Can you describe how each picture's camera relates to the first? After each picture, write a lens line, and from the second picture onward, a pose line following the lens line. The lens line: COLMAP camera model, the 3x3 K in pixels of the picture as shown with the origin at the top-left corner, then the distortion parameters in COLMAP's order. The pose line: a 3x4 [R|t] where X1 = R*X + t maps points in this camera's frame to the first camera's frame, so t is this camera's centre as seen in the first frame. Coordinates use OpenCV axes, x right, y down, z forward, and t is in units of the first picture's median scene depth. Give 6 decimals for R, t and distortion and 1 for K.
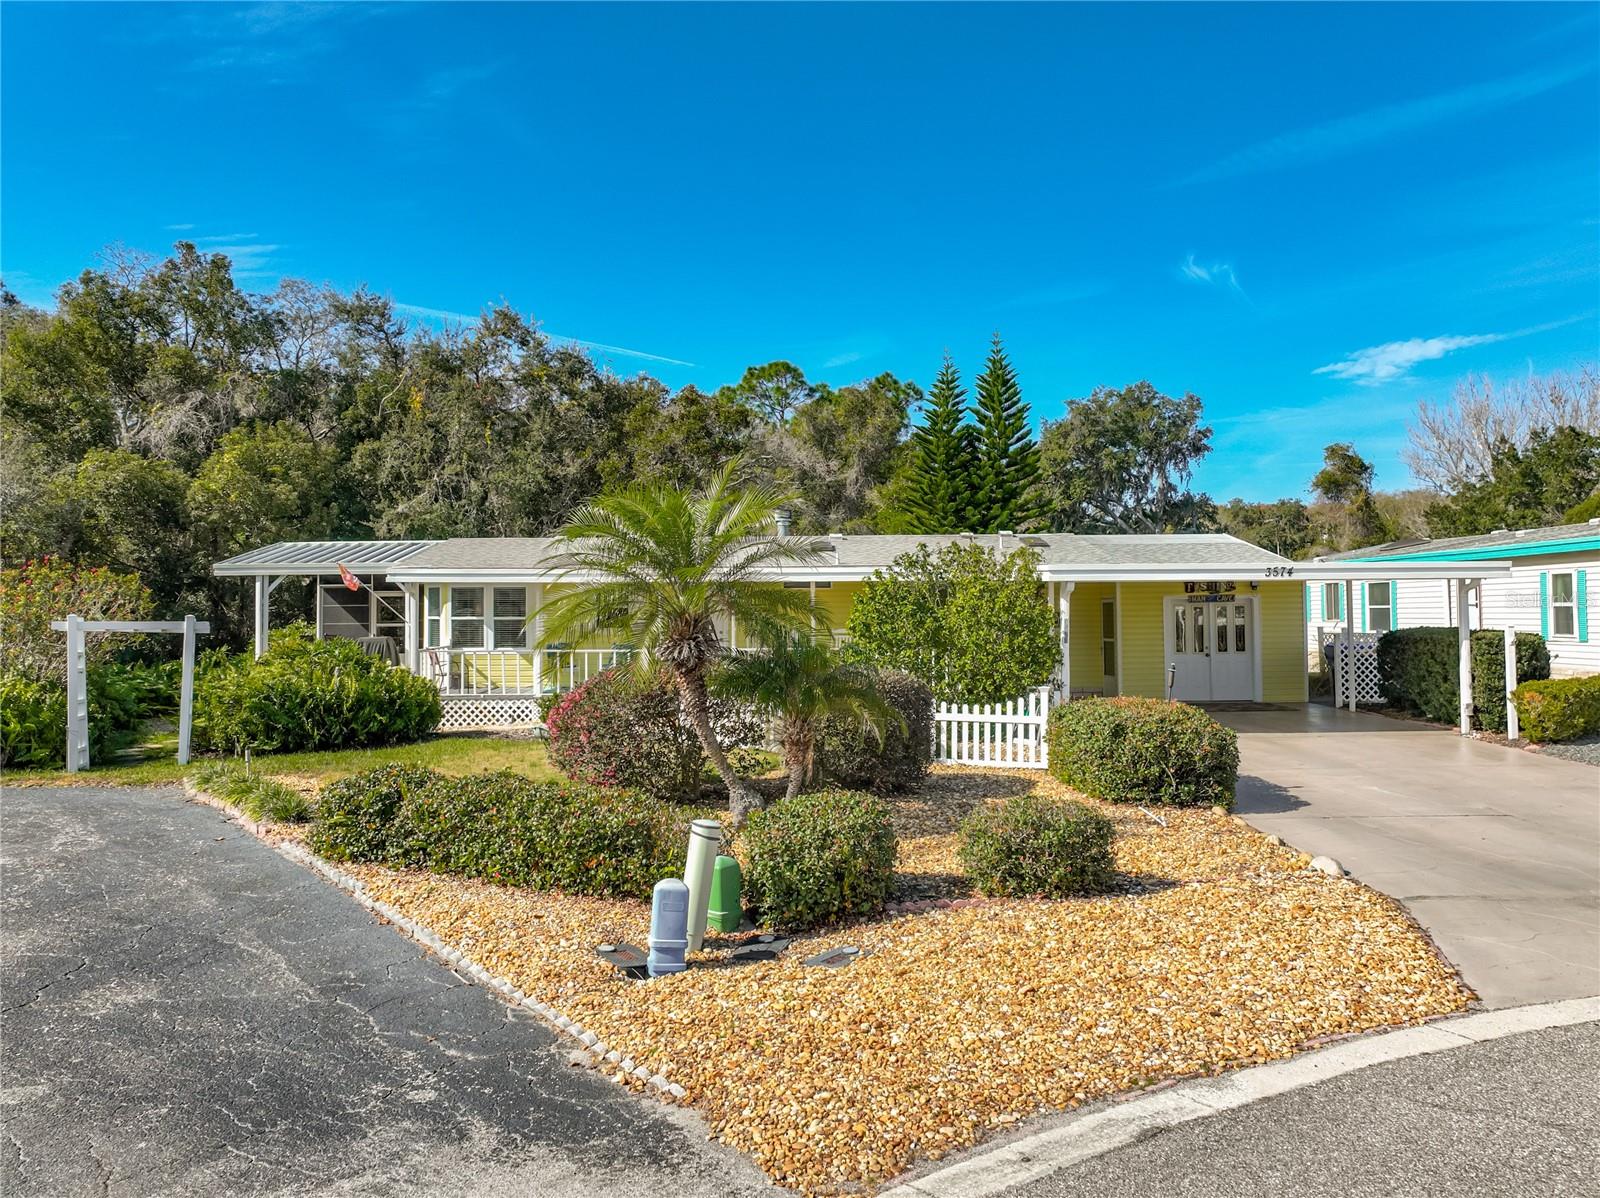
lens RADIAL K [[1174.8, 0, 807.0], [0, 1174.8, 551.7], [0, 0, 1]] dist [-0.005277, 0.007225]
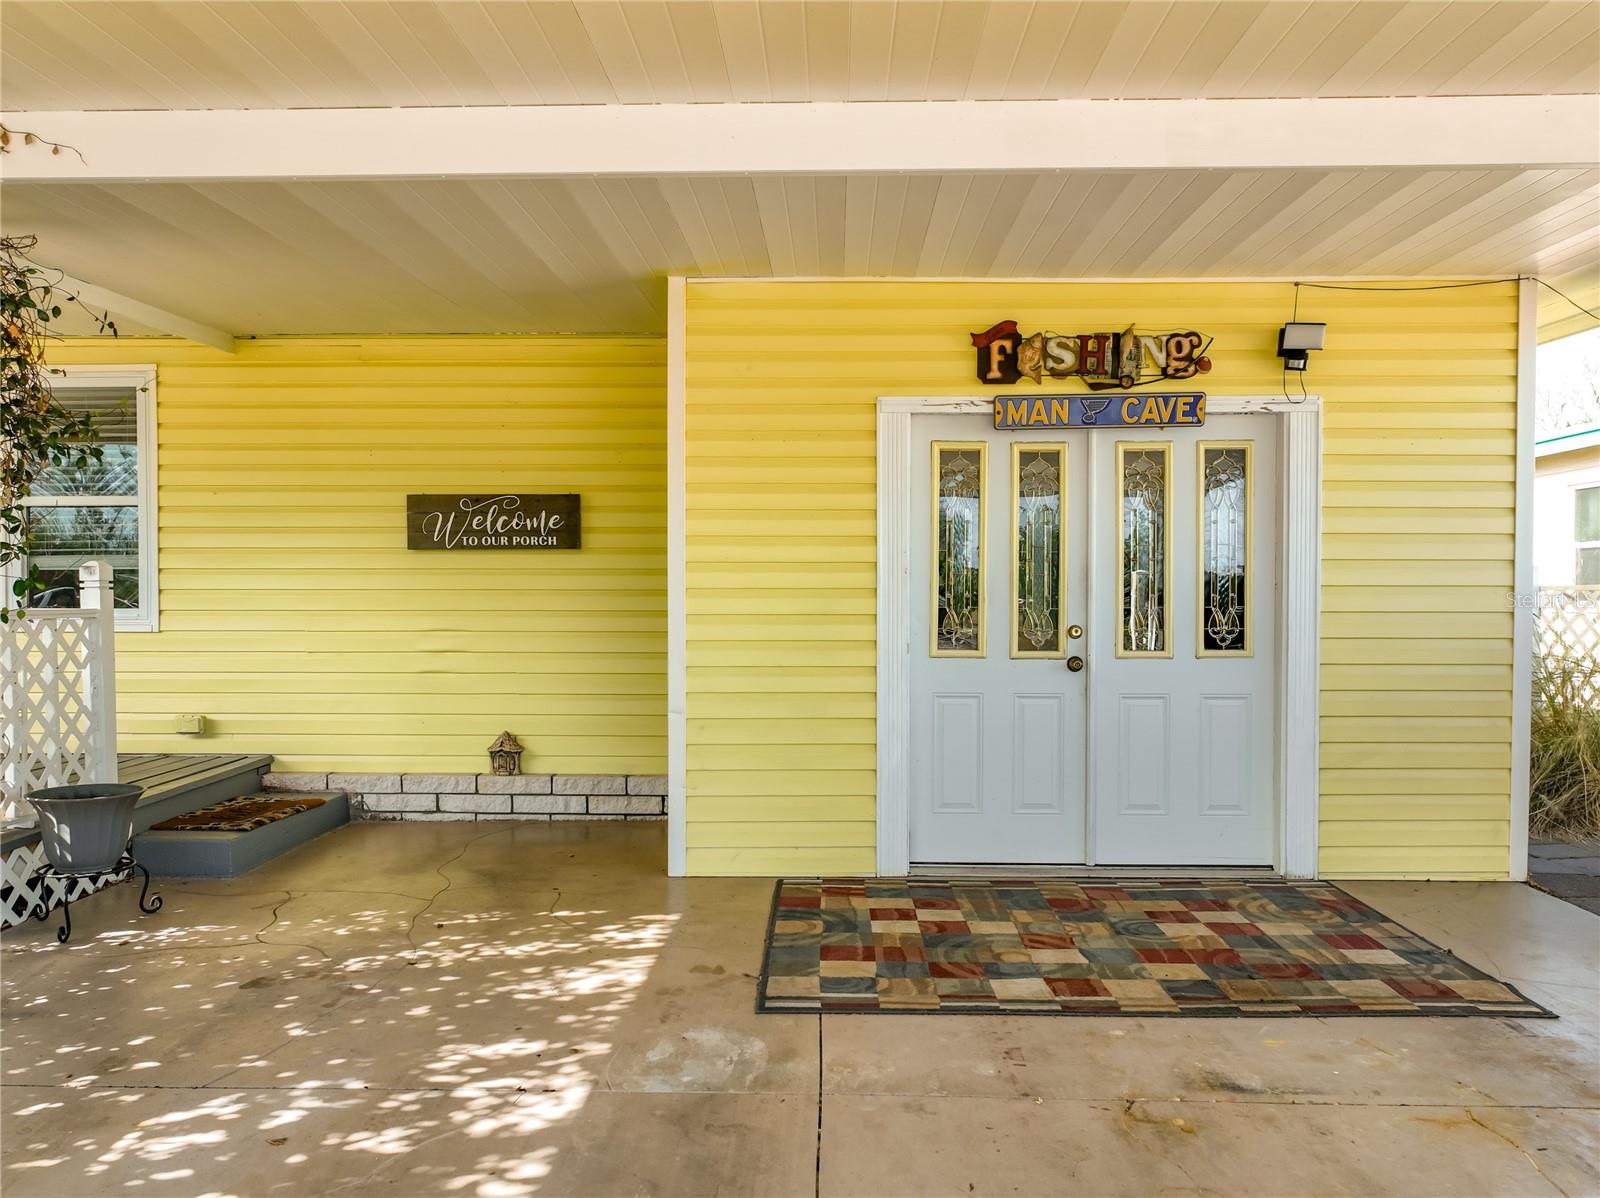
lens RADIAL K [[1130.6, 0, 802.7], [0, 1130.6, 613.7], [0, 0, 1]] dist [0.013987, 0.003653]
pose [[0.999028, 0.011756, -0.042473, 0.288898], [-0.009193, 0.998153, 0.060051, 0.063772], [0.043100, -0.059602, 0.997291, 0.756990]]
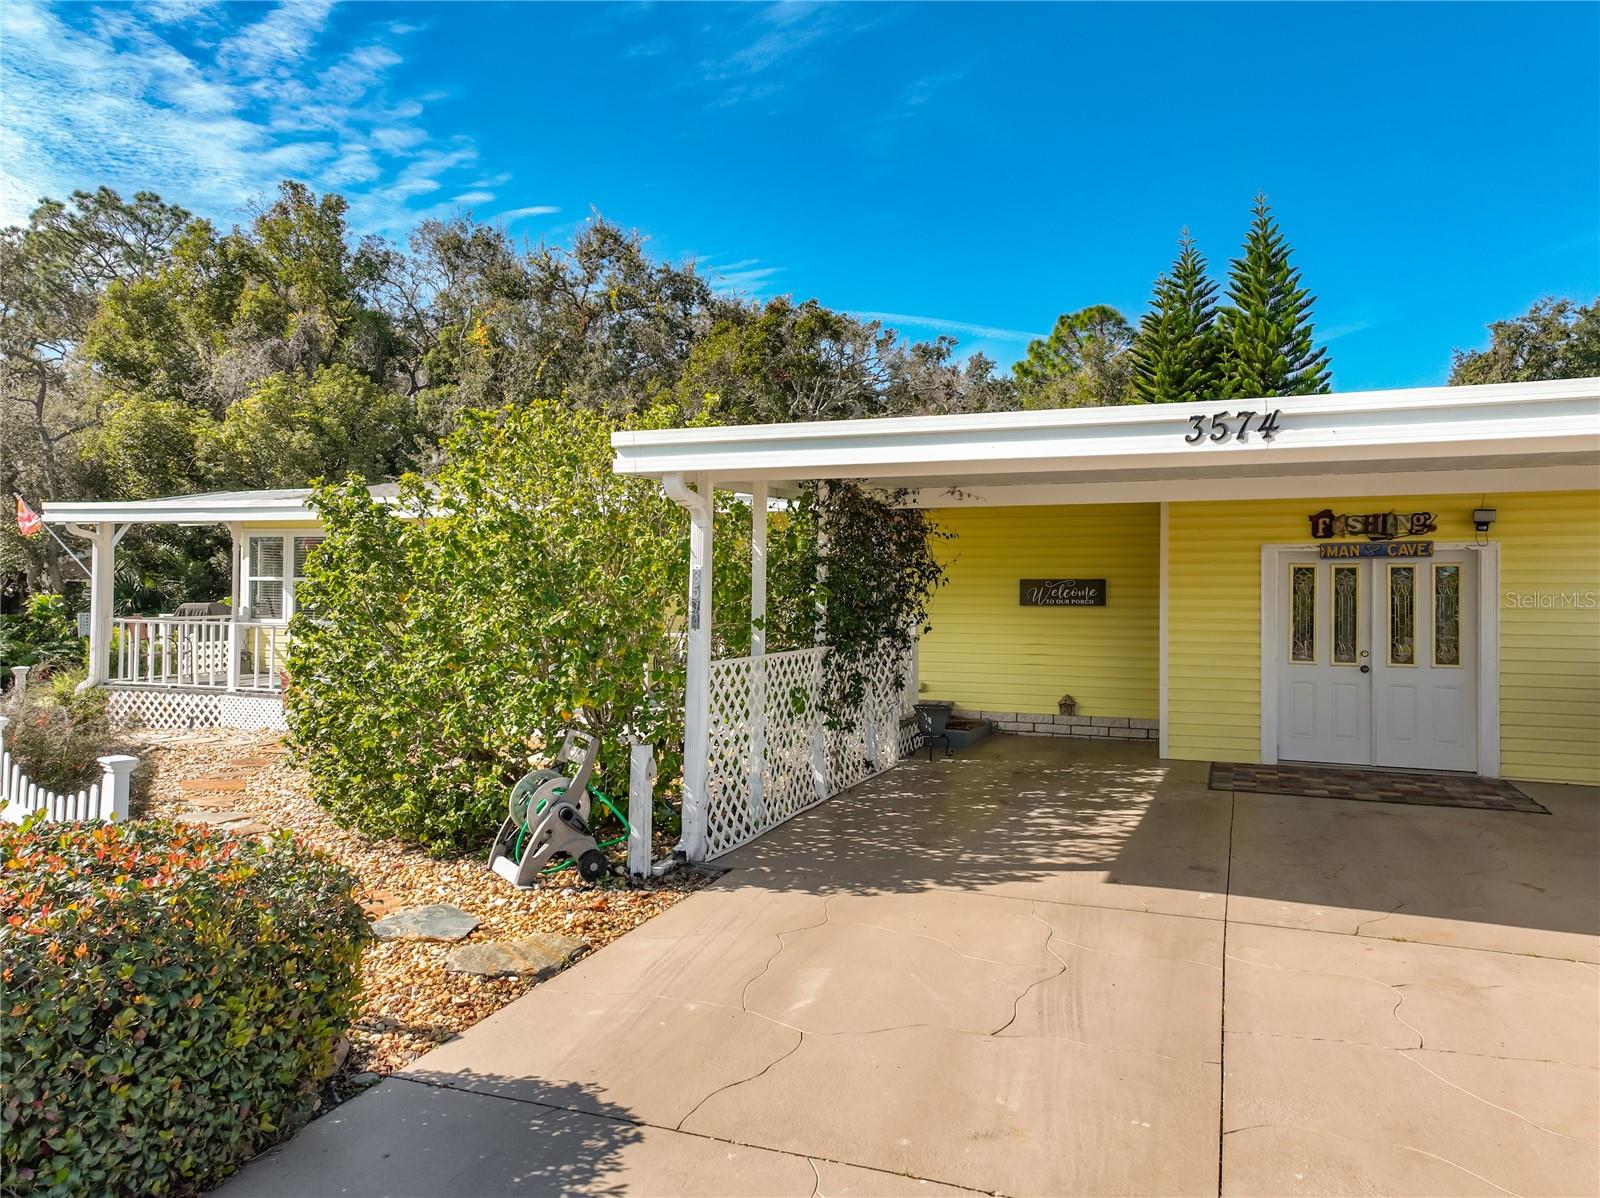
lens RADIAL K [[1105.4, 0, 809.4], [0, 1105.4, 590.7], [0, 0, 1]] dist [0.044344, 0.003635]
pose [[0.924561, 0.013205, -0.380805, 0.296057], [0.003569, 0.999055, 0.043309, 0.034826], [0.381017, -0.041401, 0.923641, 0.481924]]
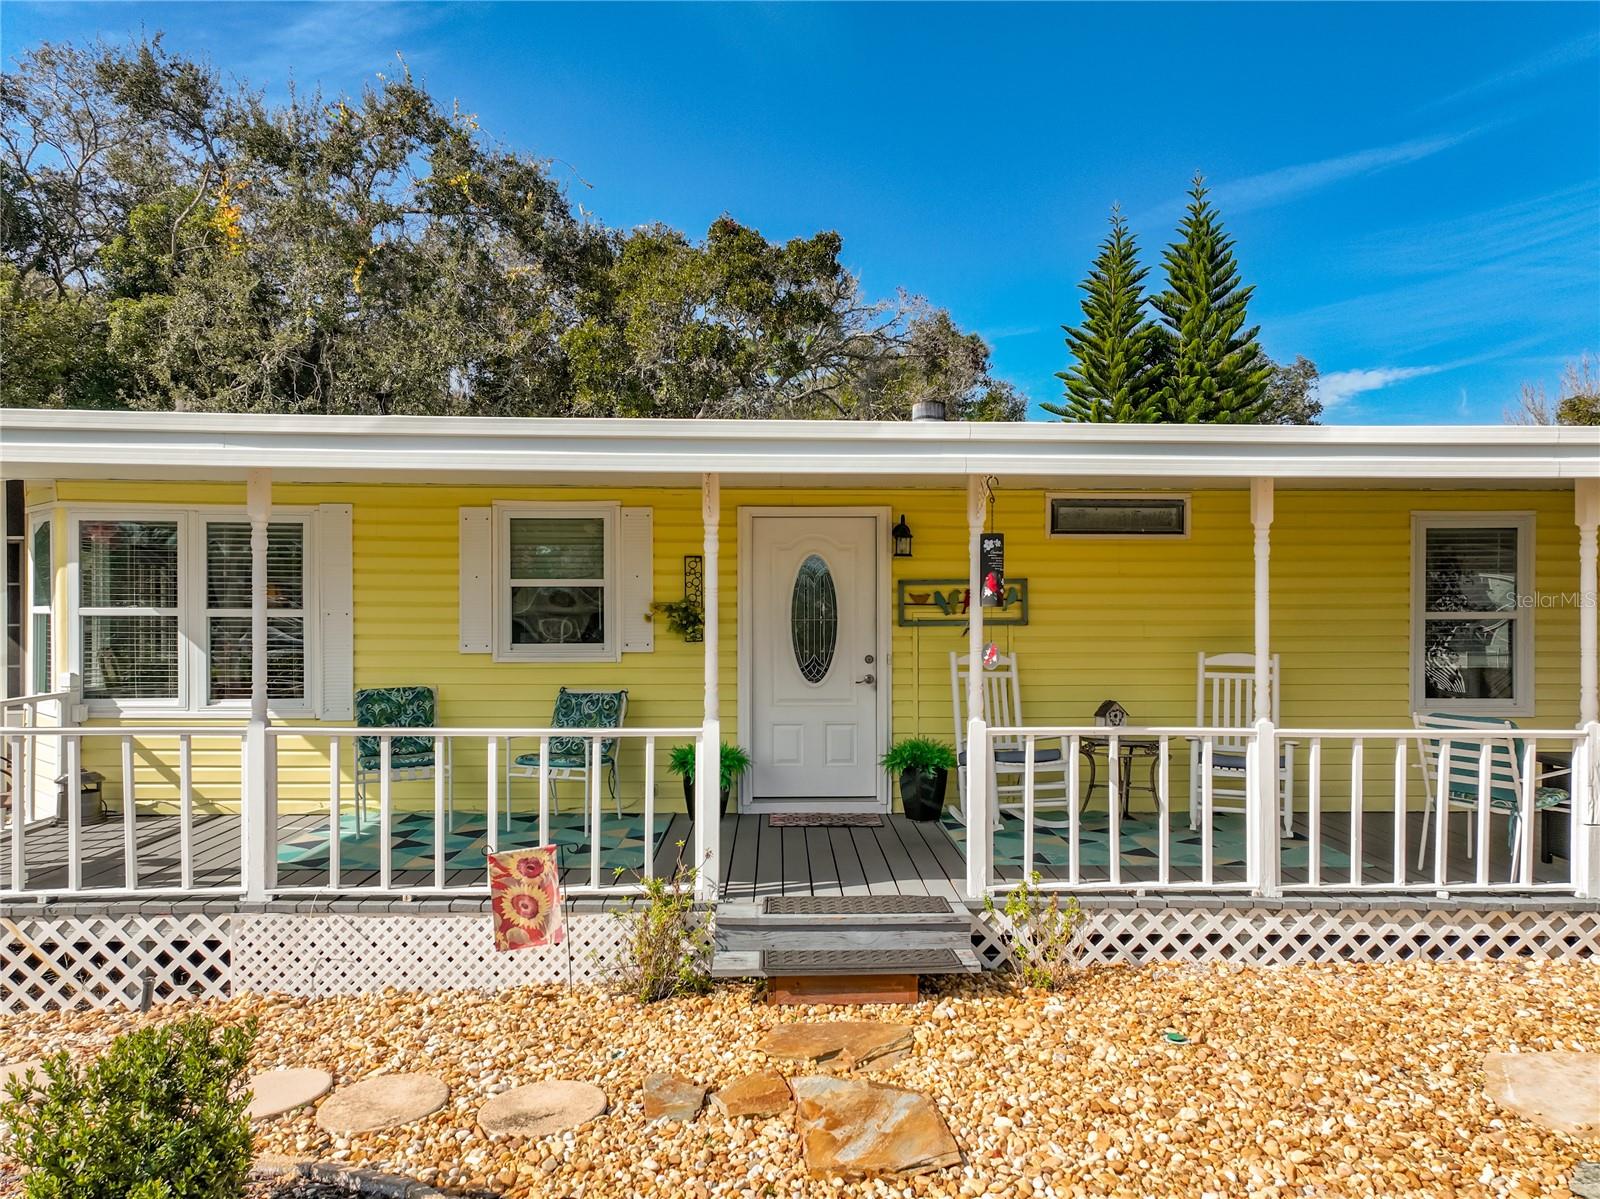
lens RADIAL K [[1123.7, 0, 804.4], [0, 1123.7, 617.1], [0, 0, 1]] dist [-0.000457, 0.039613]
pose [[0.999942, 0.009312, 0.005337, -0.095263], [-0.009569, 0.998684, 0.050395, 0.039873], [-0.004861, -0.050444, 0.998715, 0.674188]]
